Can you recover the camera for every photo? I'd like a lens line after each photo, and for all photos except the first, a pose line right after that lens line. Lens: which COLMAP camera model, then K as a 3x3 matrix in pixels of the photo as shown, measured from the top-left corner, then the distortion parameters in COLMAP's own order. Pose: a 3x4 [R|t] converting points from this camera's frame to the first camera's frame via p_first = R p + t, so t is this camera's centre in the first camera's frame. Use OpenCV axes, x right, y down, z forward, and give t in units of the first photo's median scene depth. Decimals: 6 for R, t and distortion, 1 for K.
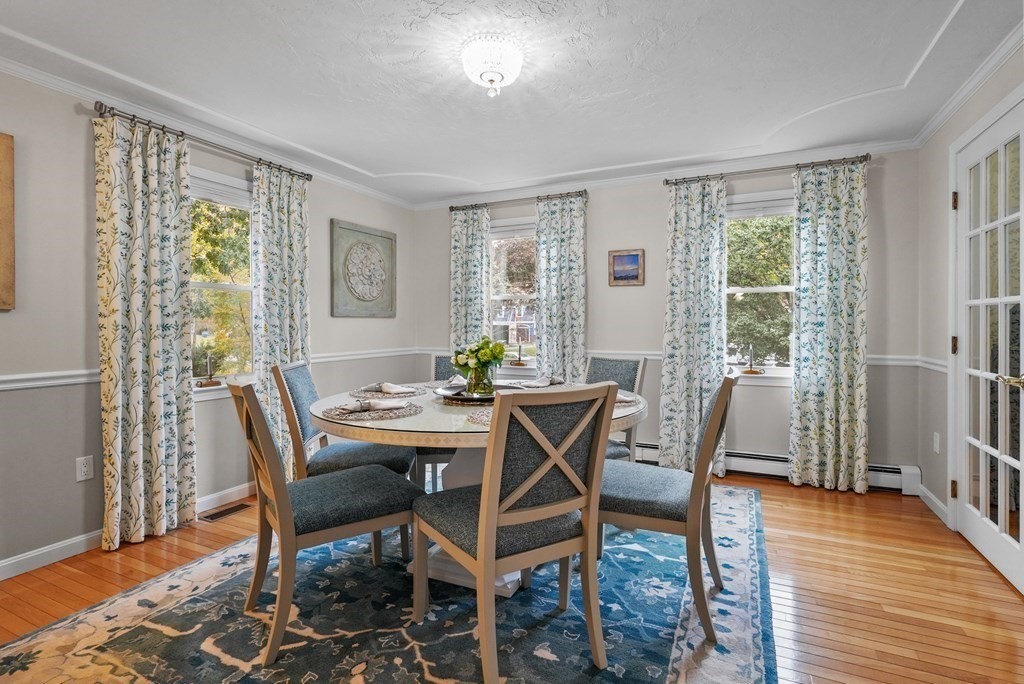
lens RADIAL K [[496.7, 0, 516.4], [0, 496.7, 333.0], [0, 0, 1]] dist [-0.009115, 0.001344]
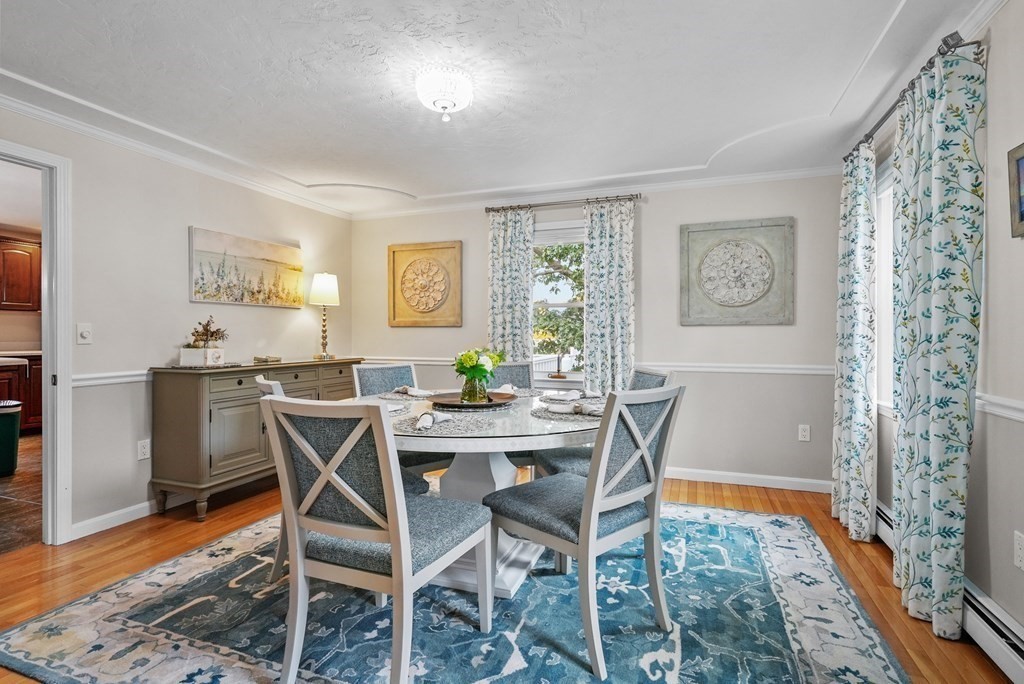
lens RADIAL K [[496.7, 0, 515.9], [0, 496.7, 336.8], [0, 0, 1]] dist [-0.009115, 0.001344]
pose [[0.076194, 0.004937, -0.997081, 0.858408], [-0.017189, 0.999846, 0.003637, -0.013532], [0.996945, 0.016862, 0.076267, 0.890658]]
